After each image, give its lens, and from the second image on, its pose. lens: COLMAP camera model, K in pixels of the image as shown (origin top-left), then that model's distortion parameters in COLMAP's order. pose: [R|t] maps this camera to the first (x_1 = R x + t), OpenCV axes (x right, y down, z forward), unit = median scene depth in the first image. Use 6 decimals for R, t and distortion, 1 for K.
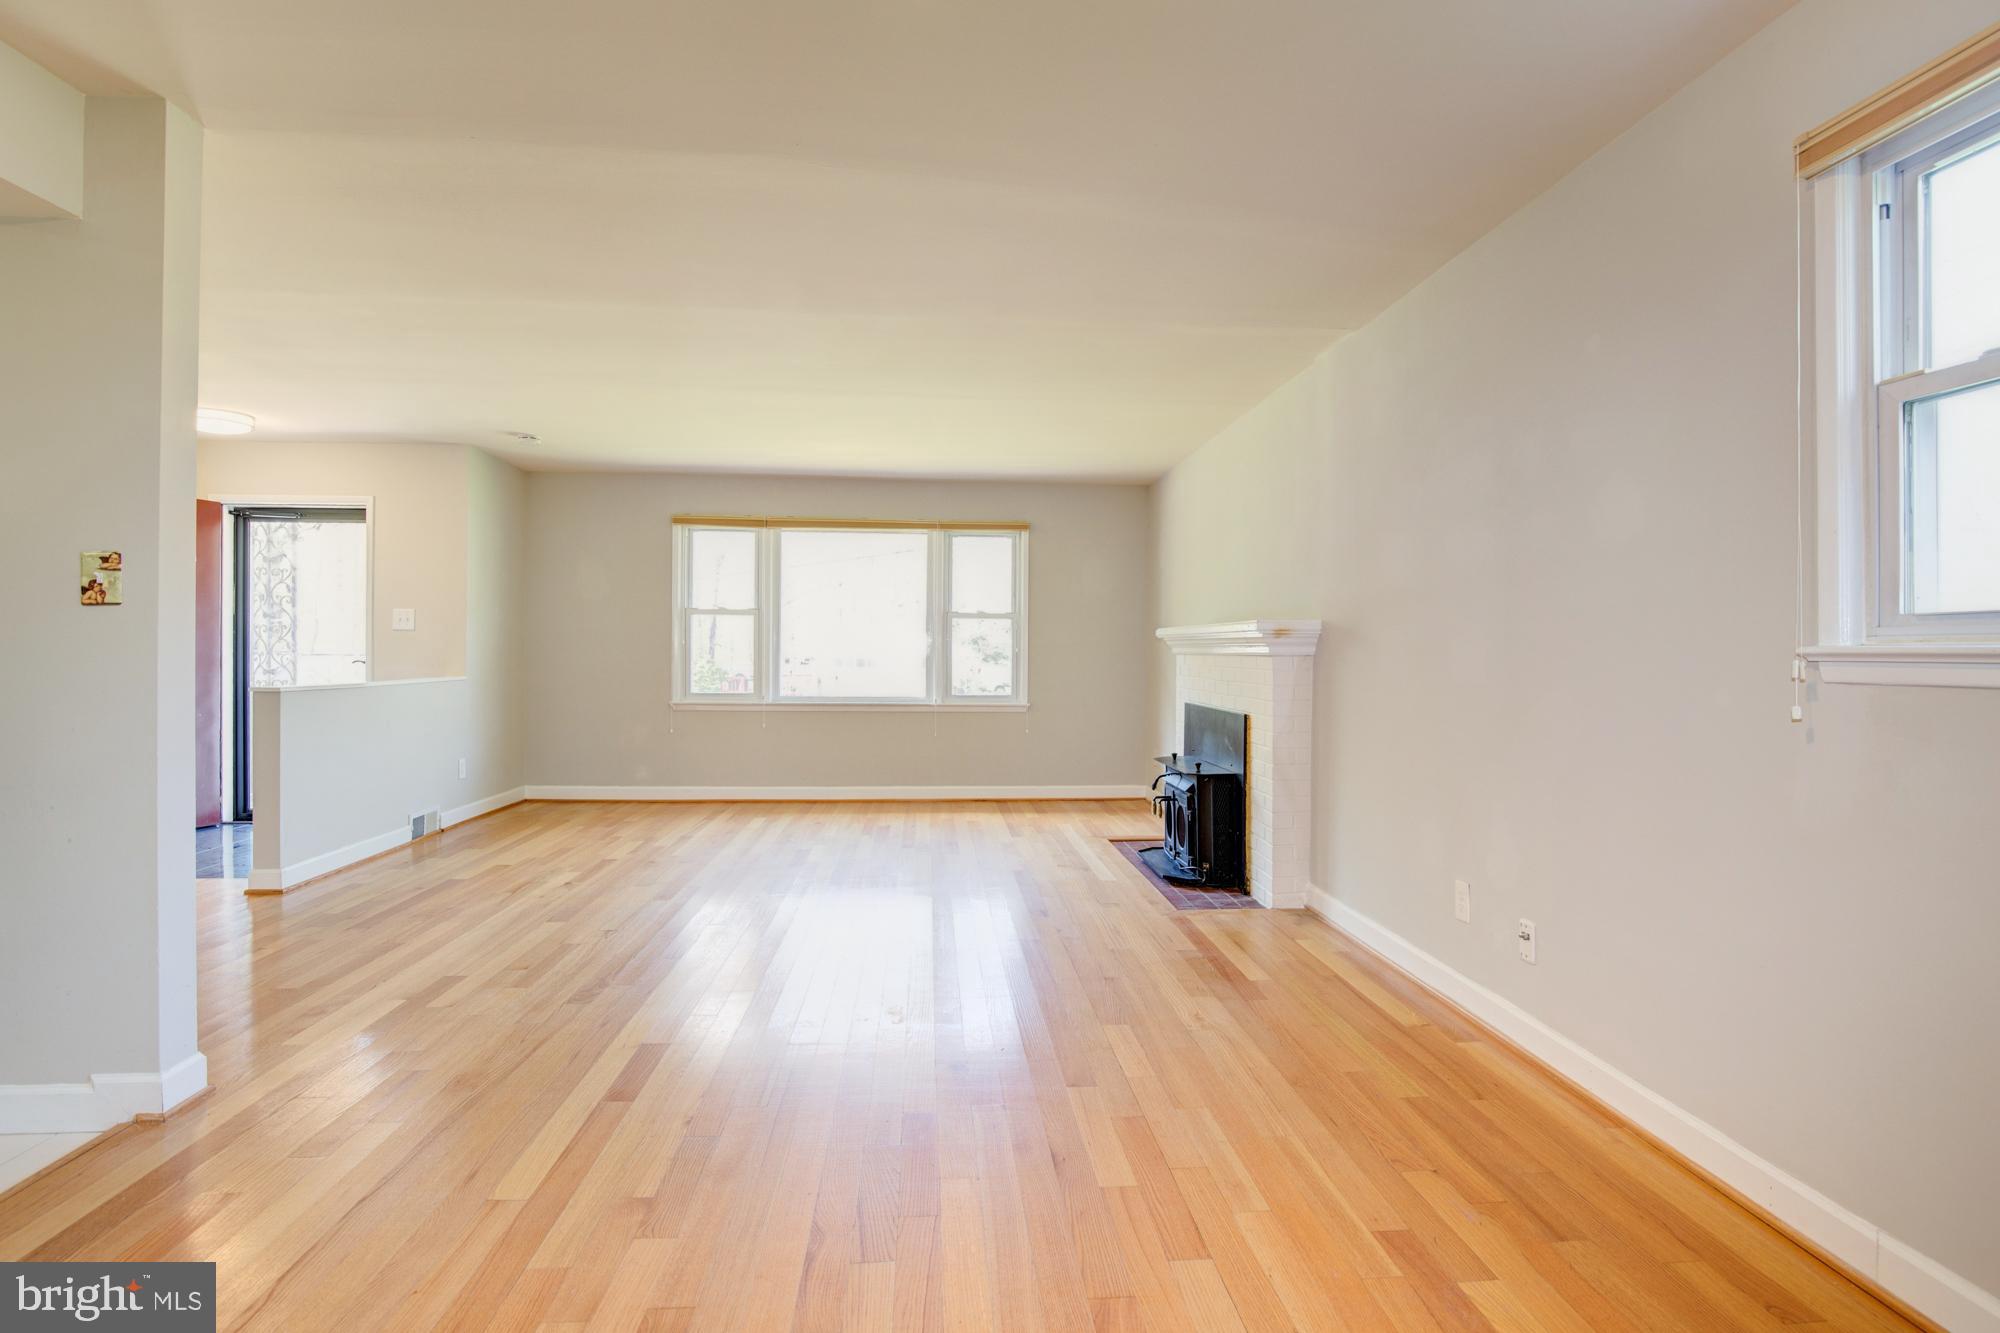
lens RADIAL K [[1004.3, 0, 1025.1], [0, 1004.3, 660.6], [0, 0, 1]] dist [-0.023819, -0.000553]
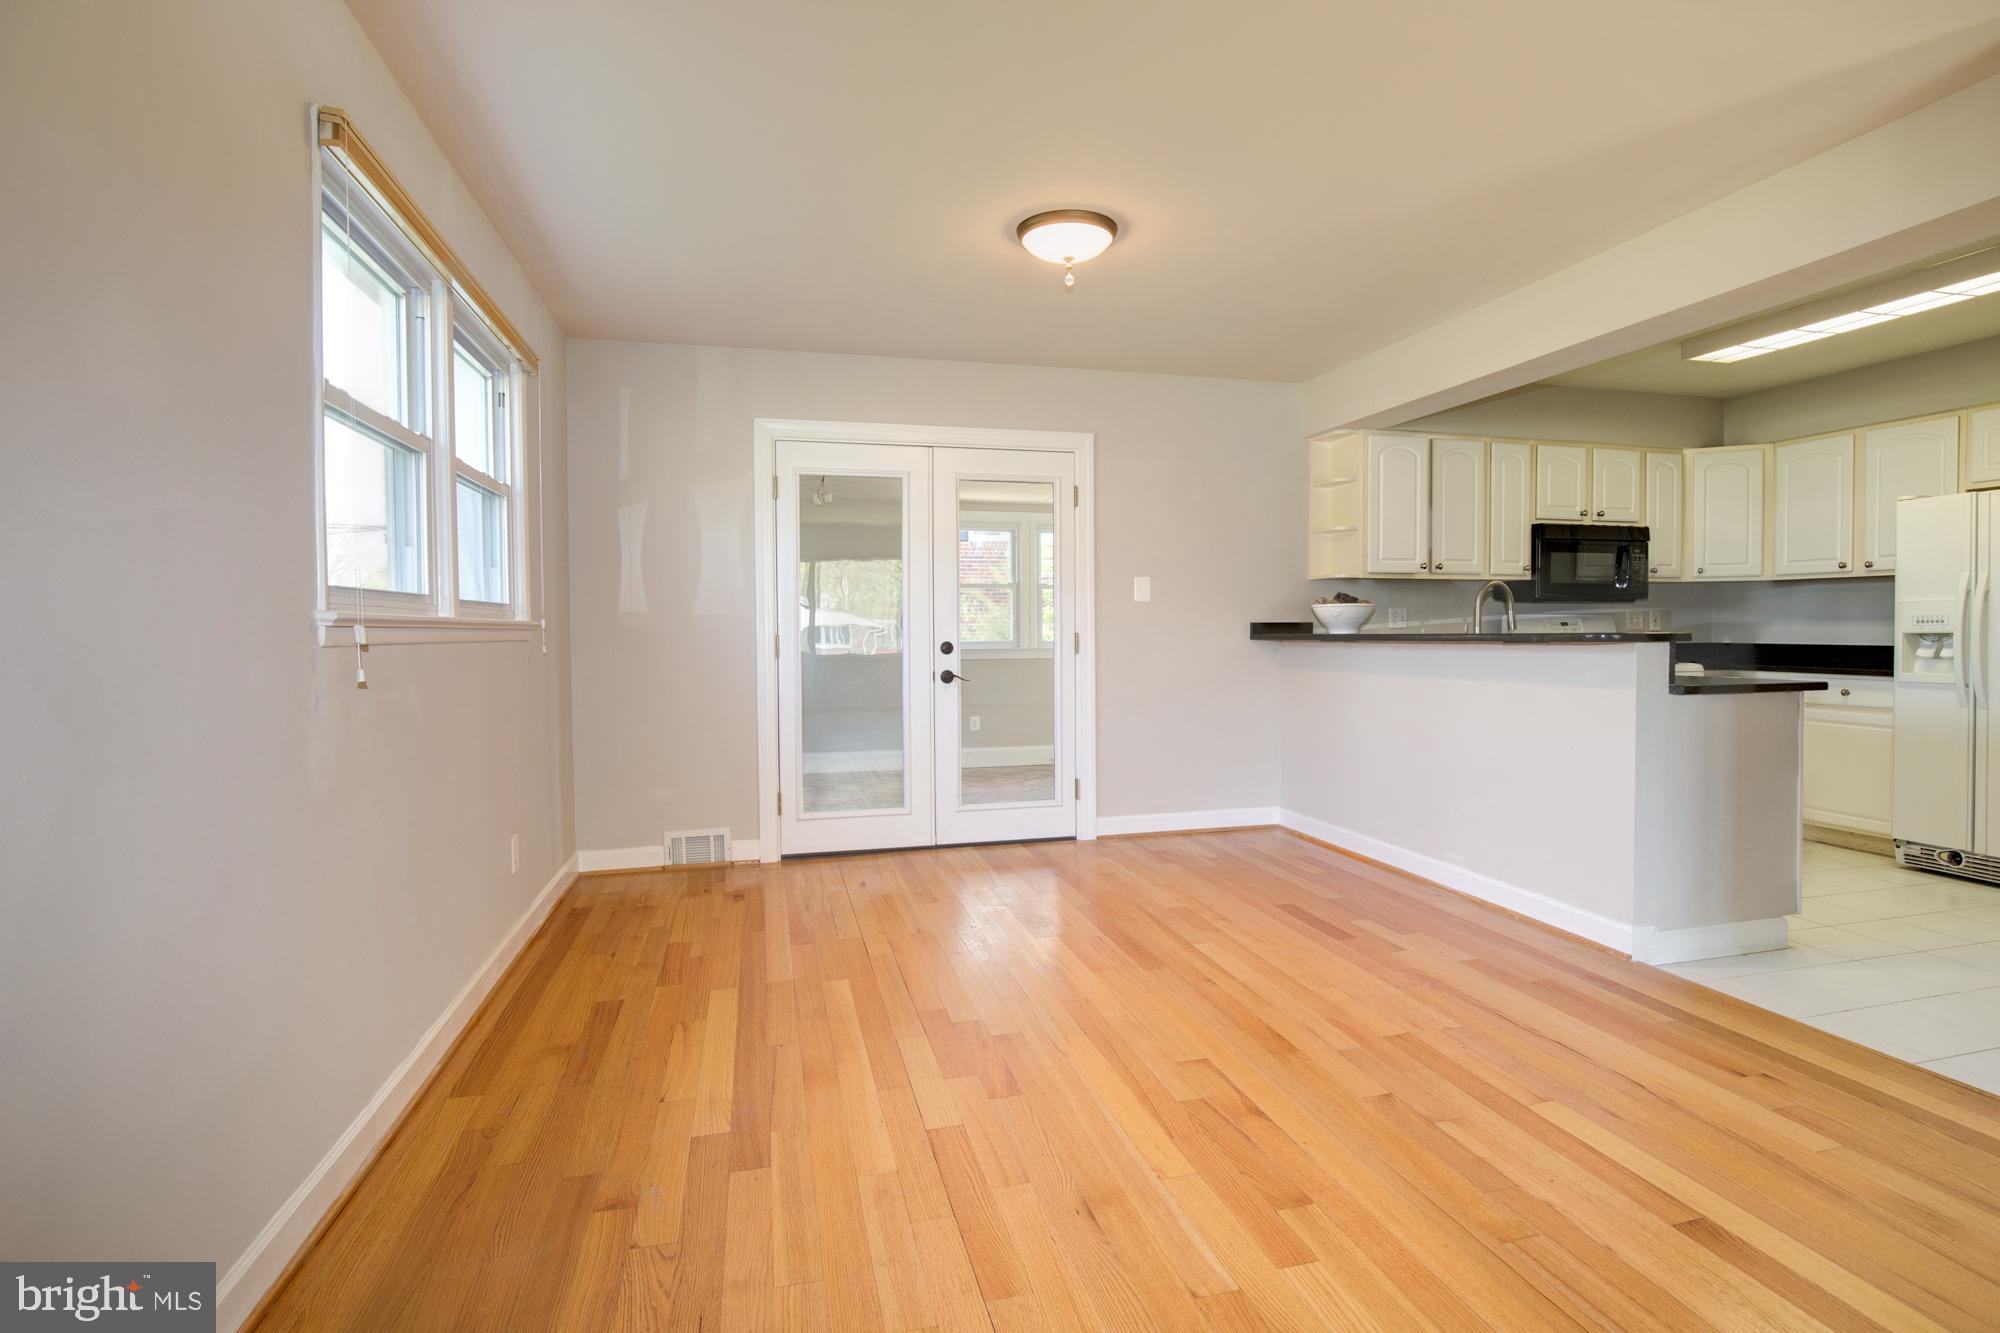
lens RADIAL K [[1004.3, 0, 1024.6], [0, 1004.3, 661.7], [0, 0, 1]] dist [-0.023819, -0.000553]
pose [[-0.986674, 0.004350, -0.162651, 0.087563], [-0.002336, 0.999161, 0.040890, -0.002192], [0.162692, 0.040725, -0.985836, 0.721616]]
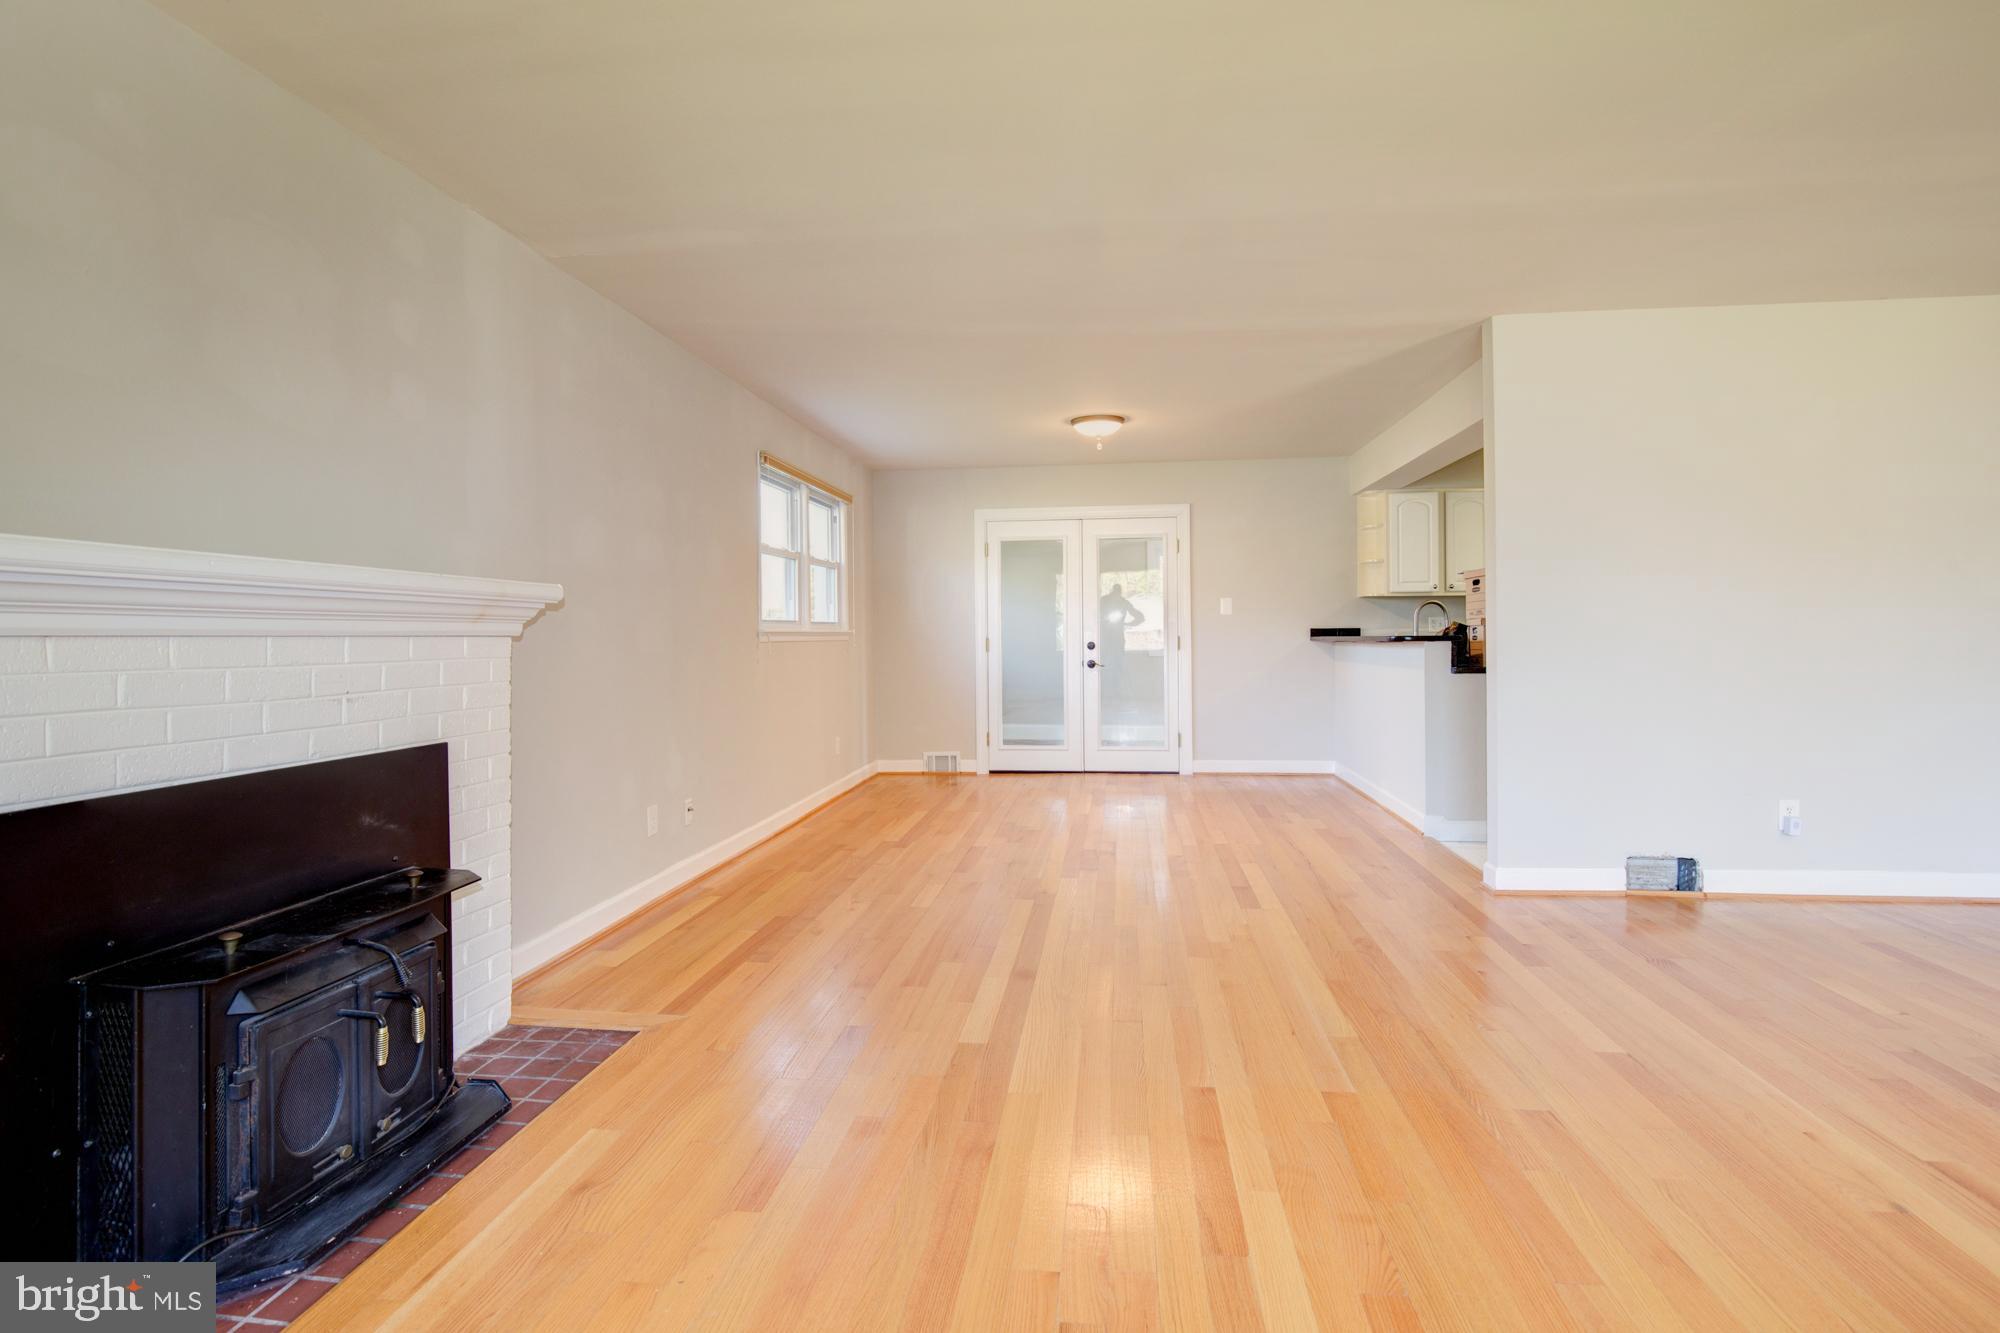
lens RADIAL K [[1004.3, 0, 982.2], [0, 1004.3, 628.6], [0, 0, 1]] dist [-0.023819, -0.000553]
pose [[-0.971674, 0.003312, 0.236301, -0.166314], [0.004593, 0.999978, 0.004870, -0.009304], [-0.236280, 0.005817, -0.971668, 1.221839]]
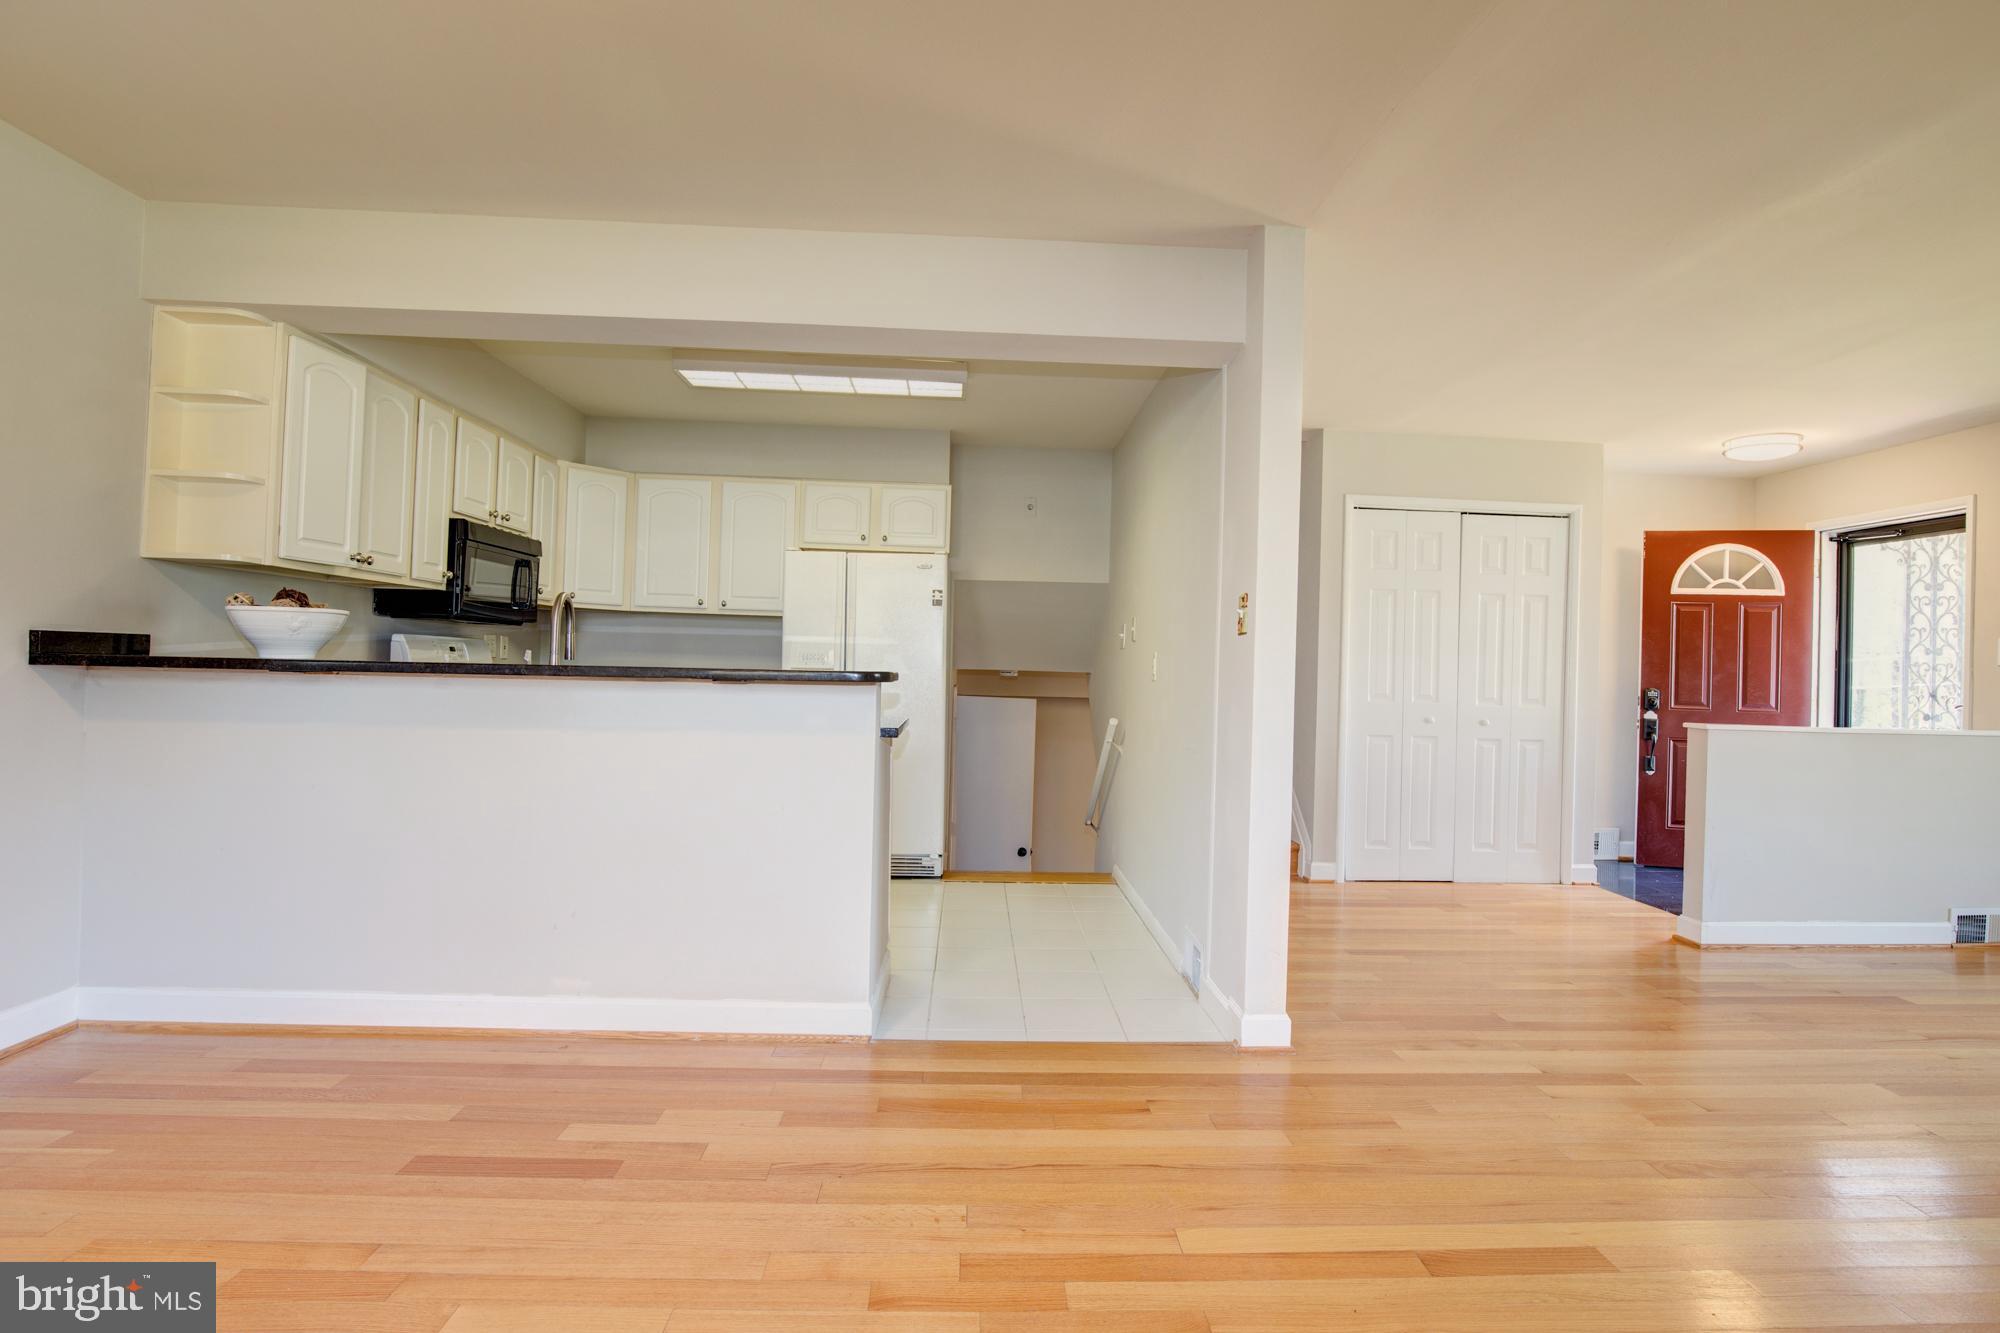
lens RADIAL K [[1004.3, 0, 1024.5], [0, 1004.3, 670.0], [0, 0, 1]] dist [-0.023819, -0.000553]
pose [[-0.049933, -0.004180, -0.998744, 0.158411], [-0.037195, 0.999305, -0.002323, 0.001222], [0.998060, 0.037032, -0.050054, 0.313981]]
